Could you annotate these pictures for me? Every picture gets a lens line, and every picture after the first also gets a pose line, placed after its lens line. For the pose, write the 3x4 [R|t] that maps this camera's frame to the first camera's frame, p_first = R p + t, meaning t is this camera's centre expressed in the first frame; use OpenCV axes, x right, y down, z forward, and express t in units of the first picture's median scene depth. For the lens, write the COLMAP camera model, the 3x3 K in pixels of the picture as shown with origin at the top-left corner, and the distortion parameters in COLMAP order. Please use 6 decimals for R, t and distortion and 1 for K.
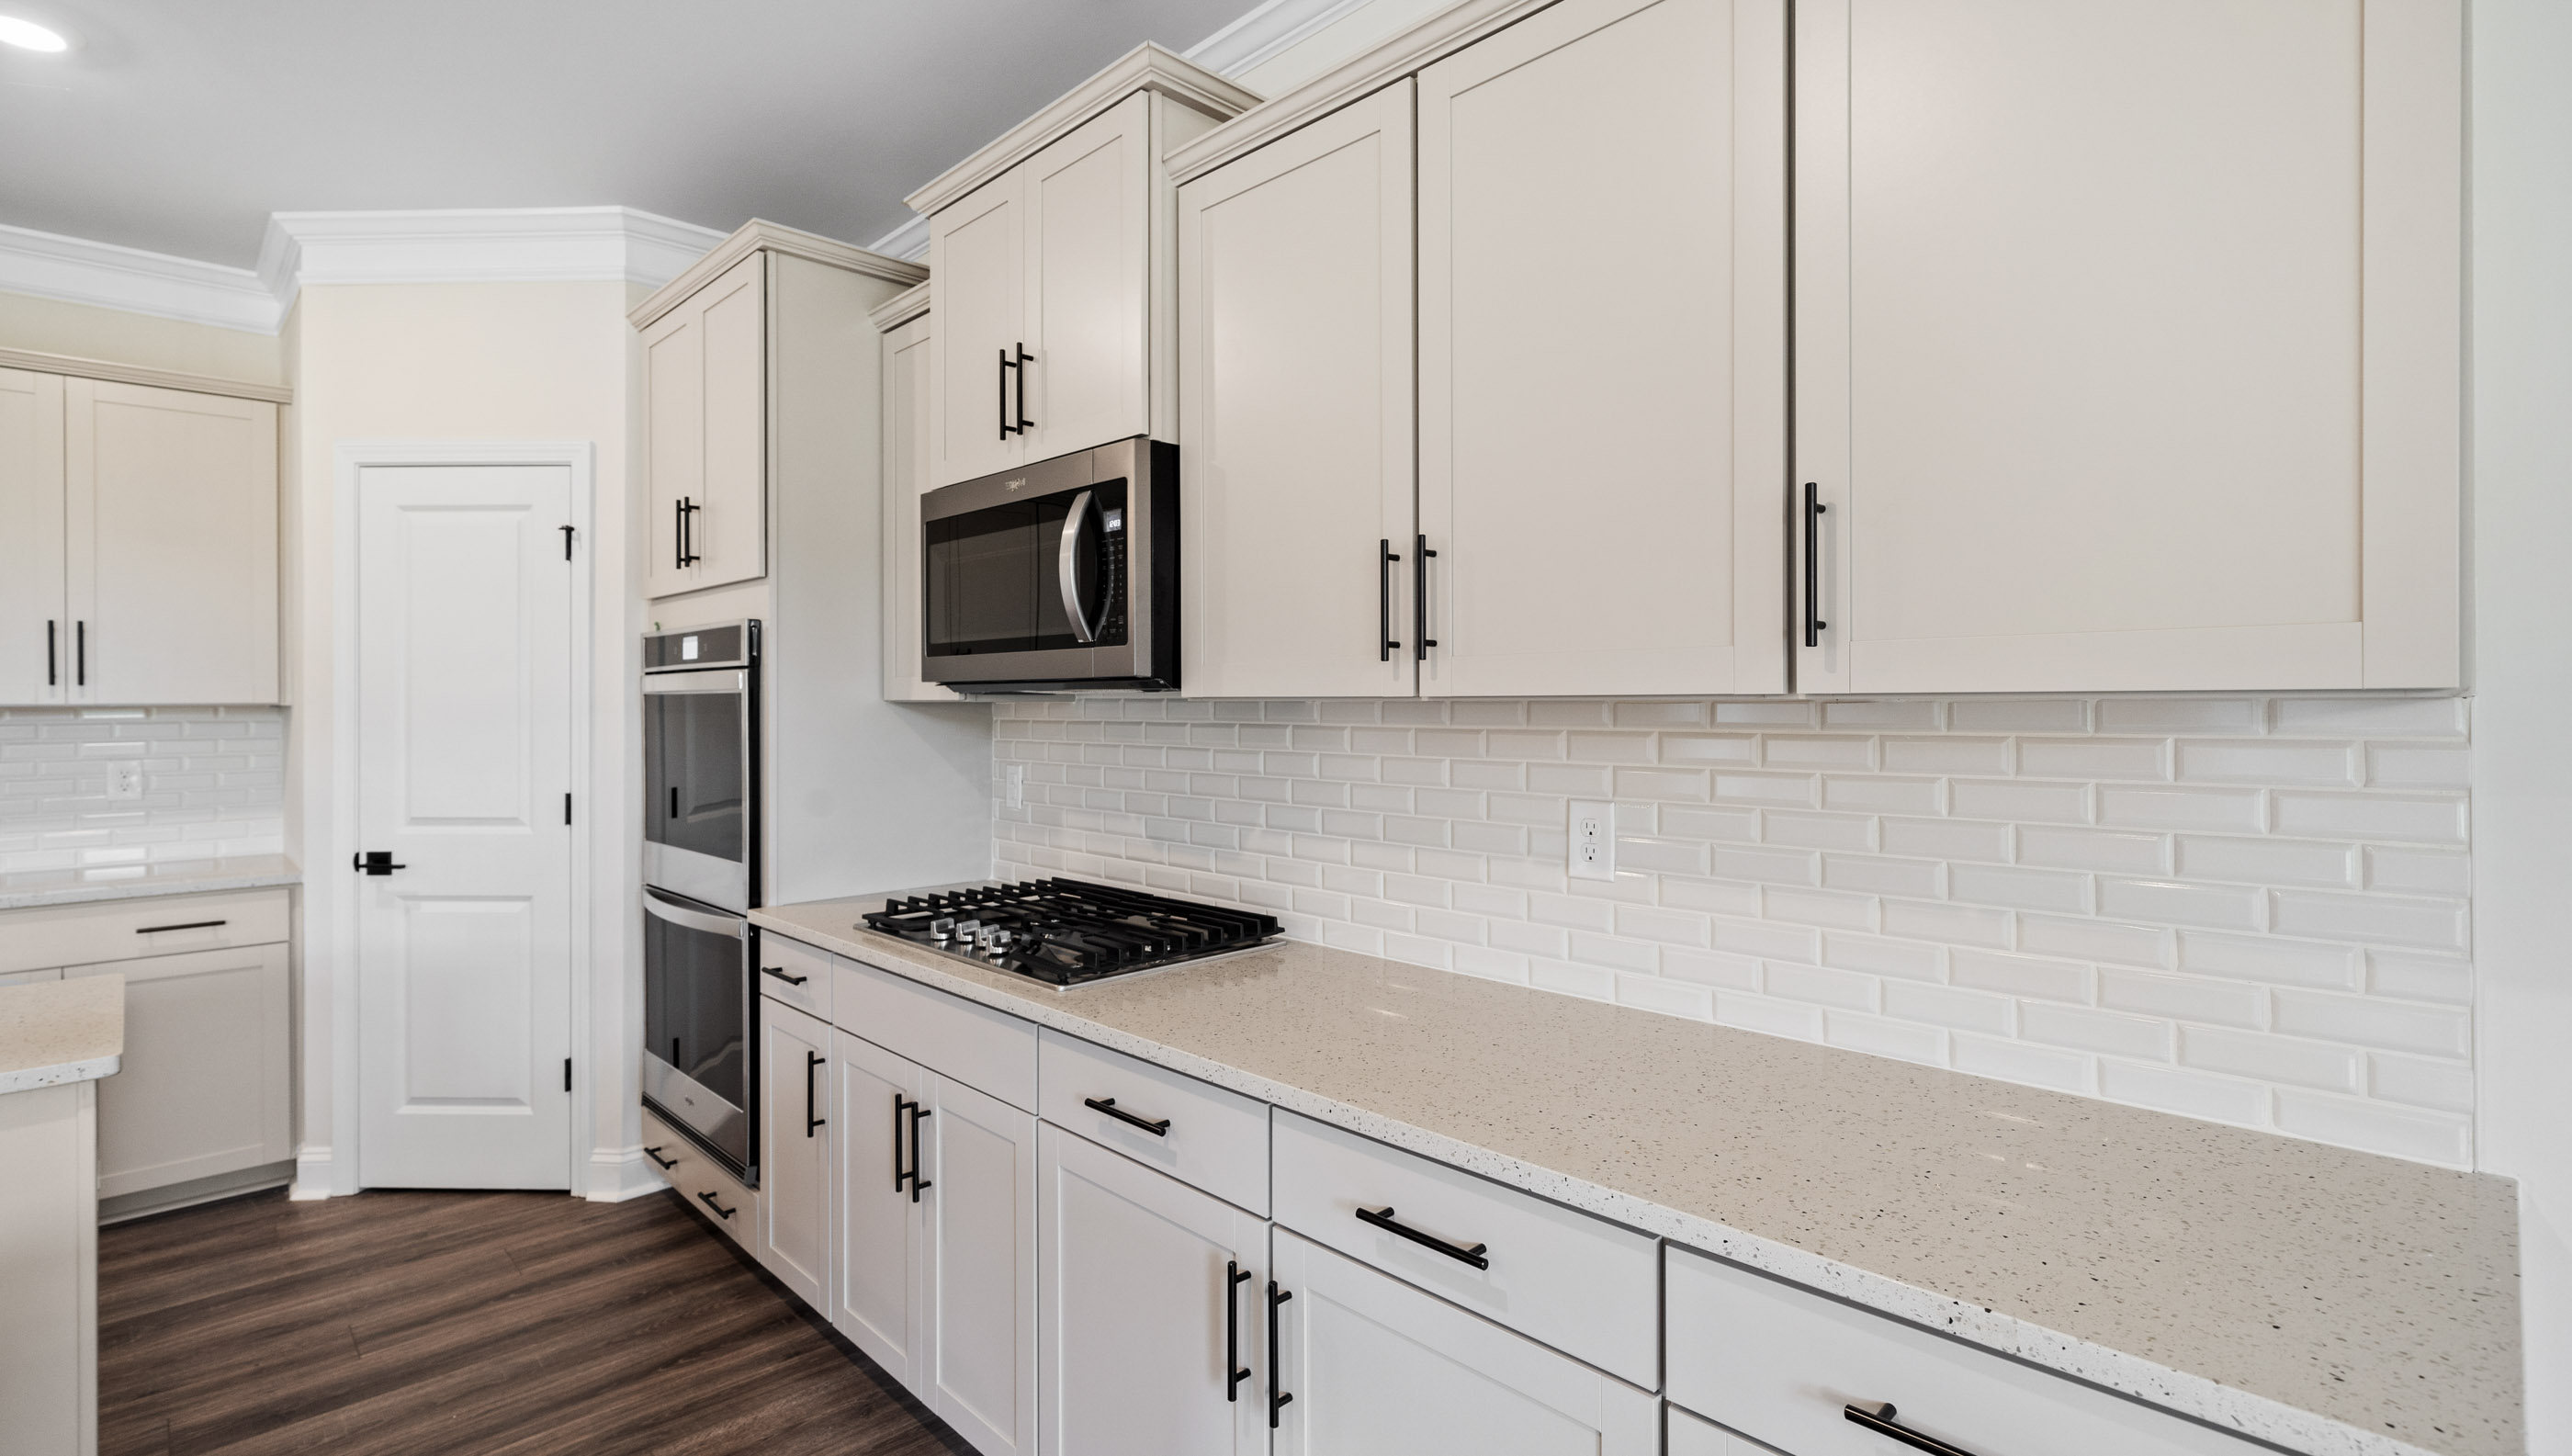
lens RADIAL K [[1188.6, 0, 1279.5], [0, 1188.6, 700.7], [0, 0, 1]] dist [0.000404, 0.001290]
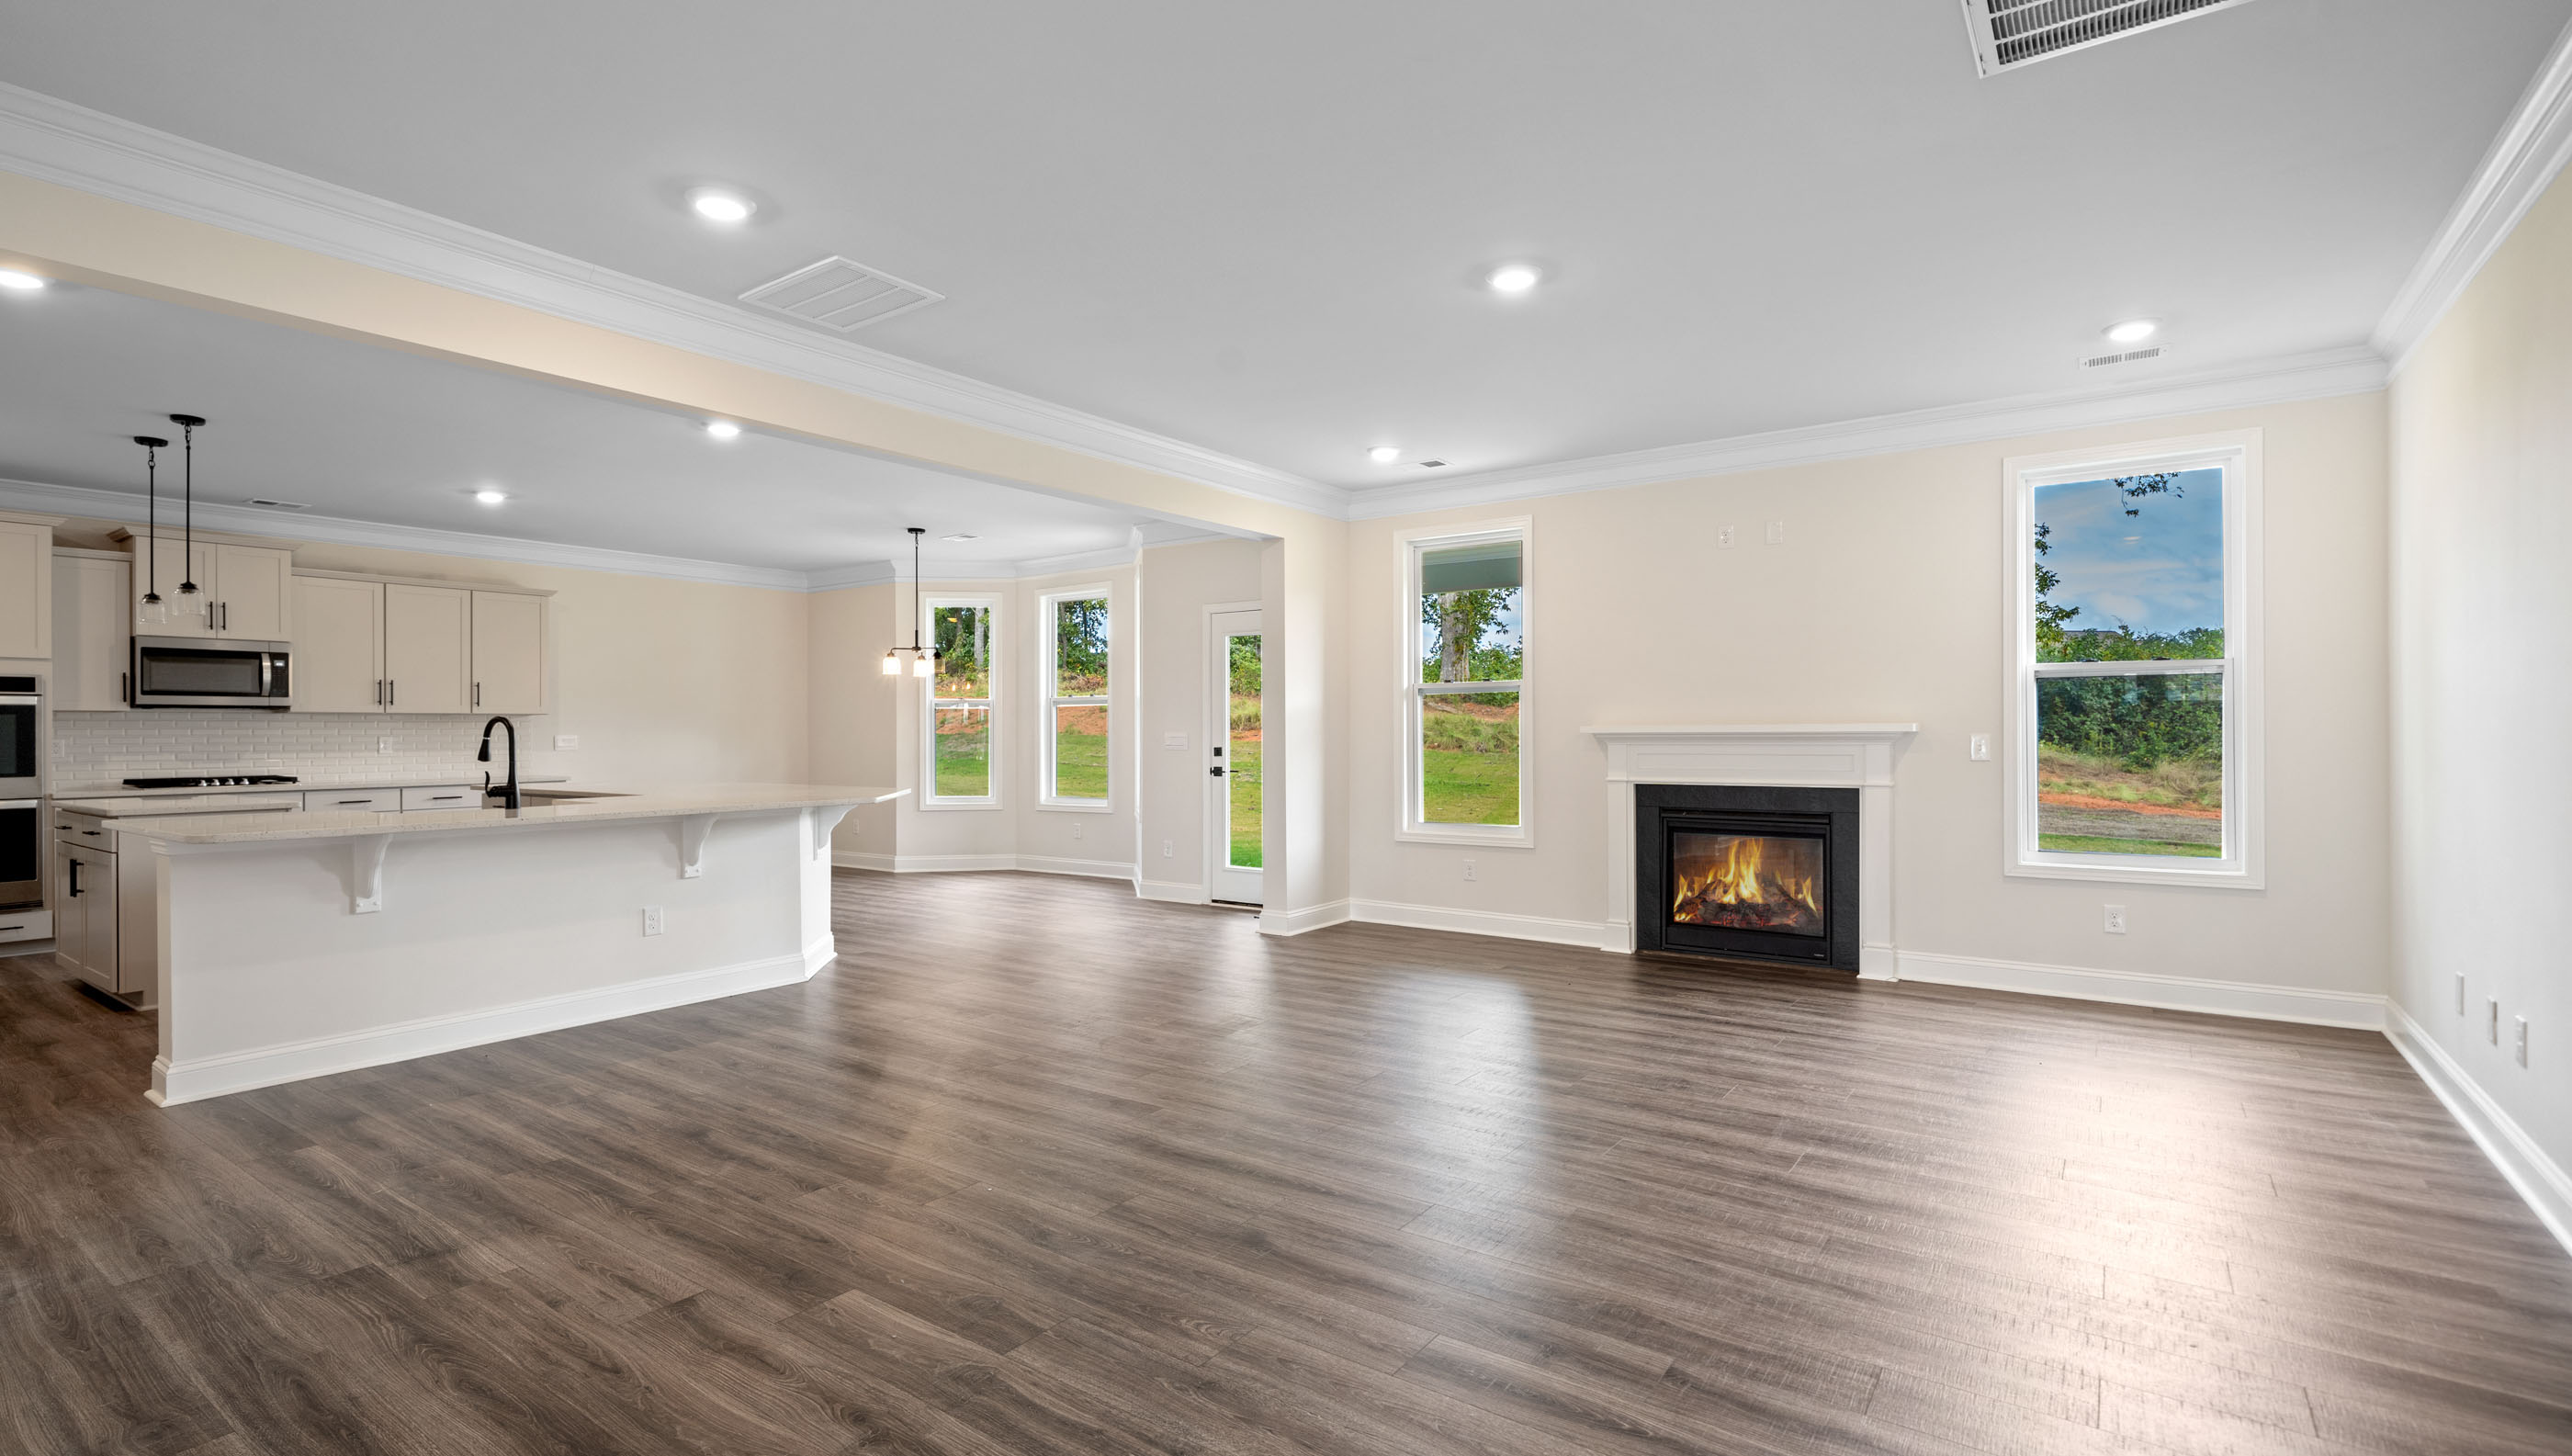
lens RADIAL K [[1188.6, 0, 1256.8], [0, 1188.6, 721.2], [0, 0, 1]] dist [0.000404, 0.001290]
pose [[-0.174037, 0.012354, 0.984662, -4.356706], [0.004803, 0.999920, -0.011696, 0.087245], [-0.984727, 0.002694, -0.174082, -1.361715]]
